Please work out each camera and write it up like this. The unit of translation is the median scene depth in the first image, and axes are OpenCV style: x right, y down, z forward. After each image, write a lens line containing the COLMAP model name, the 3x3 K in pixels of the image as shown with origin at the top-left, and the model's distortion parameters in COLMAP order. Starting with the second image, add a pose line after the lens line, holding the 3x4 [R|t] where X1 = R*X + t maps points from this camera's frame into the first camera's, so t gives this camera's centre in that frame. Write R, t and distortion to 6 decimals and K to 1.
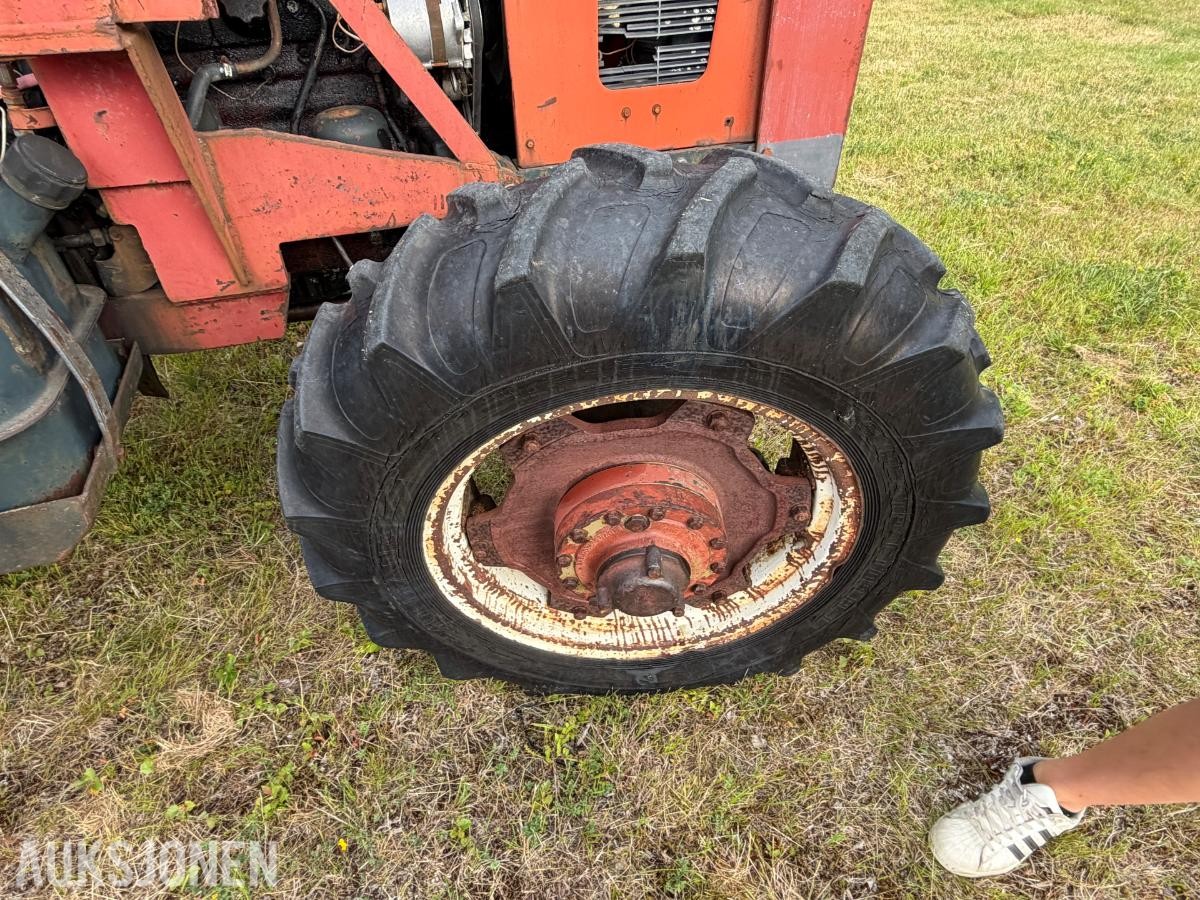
lens RADIAL K [[683.5, 0, 586.0], [0, 683.5, 443.2], [0, 0, 1]] dist [0.000711, 0.000670]
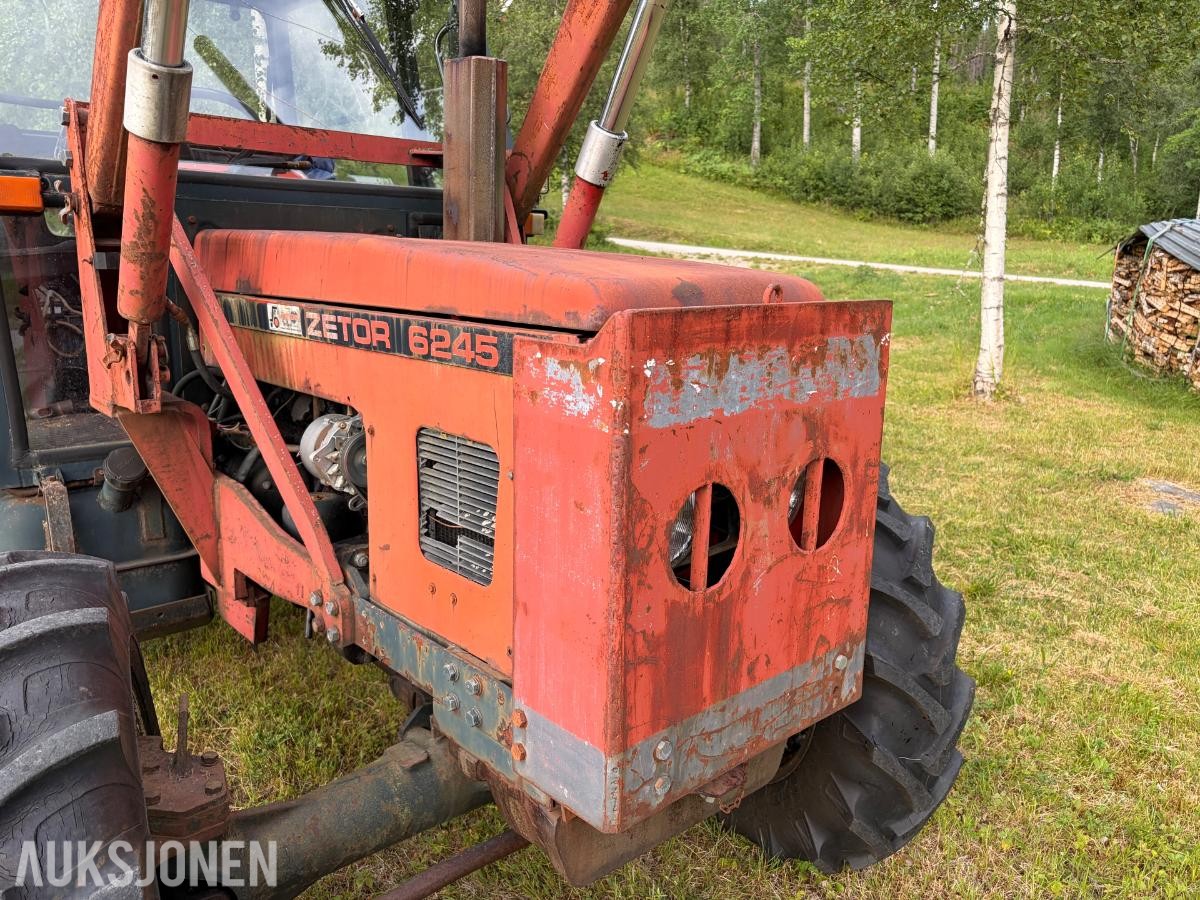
lens RADIAL K [[909.4, 0, 603.4], [0, 909.4, 455.5], [0, 0, 1]] dist [0.034650, -0.004682]
pose [[0.429788, 0.224867, -0.874481, 1.169051], [-0.608053, 0.788046, -0.096203, -0.663097], [0.667499, 0.573078, 0.475423, 0.522118]]
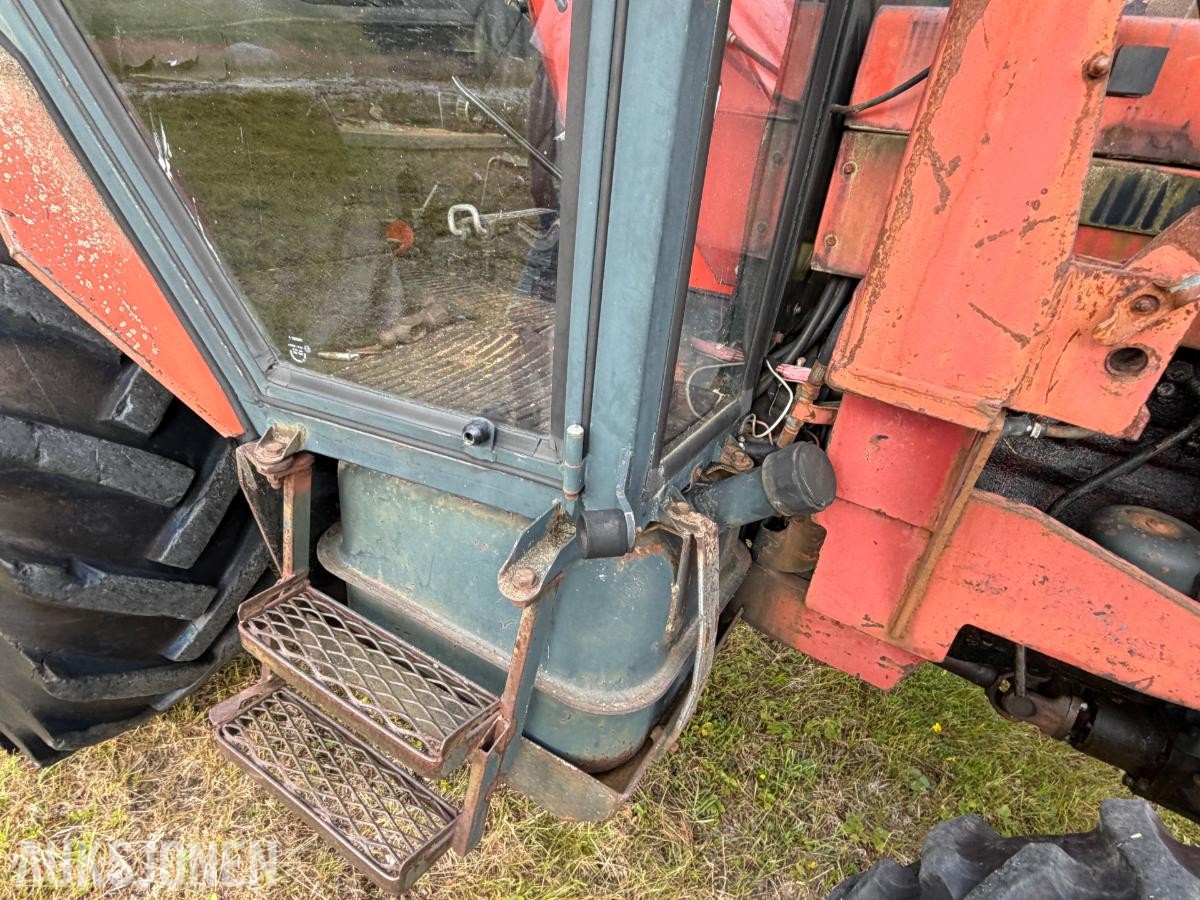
lens RADIAL K [[681.1, 0, 586.6], [0, 681.1, 450.2], [0, 0, 1]] dist [0.001340, 0.000490]
pose [[0.648587, 0.424218, -0.631960, -0.308354], [-0.569379, 0.821414, -0.032967, -0.174700], [0.505116, 0.381207, 0.774299, 0.105363]]
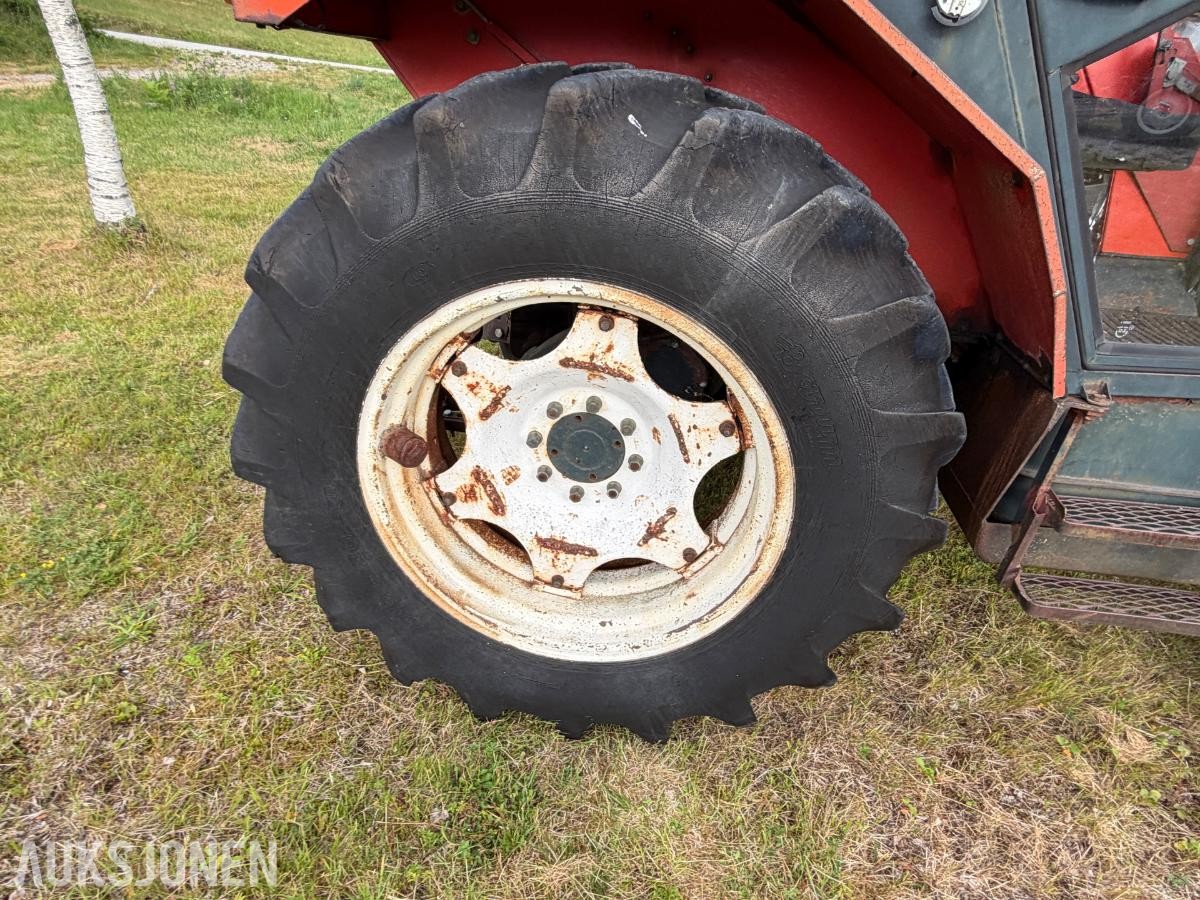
lens RADIAL K [[676.7, 0, 591.8], [0, 676.7, 450.3], [0, 0, 1]] dist [0.000721, 0.000228]
pose [[0.897346, 0.268799, -0.350024, -1.235704], [-0.335261, 0.930968, -0.144567, 0.449238], [0.287002, 0.247076, 0.925518, -0.663249]]
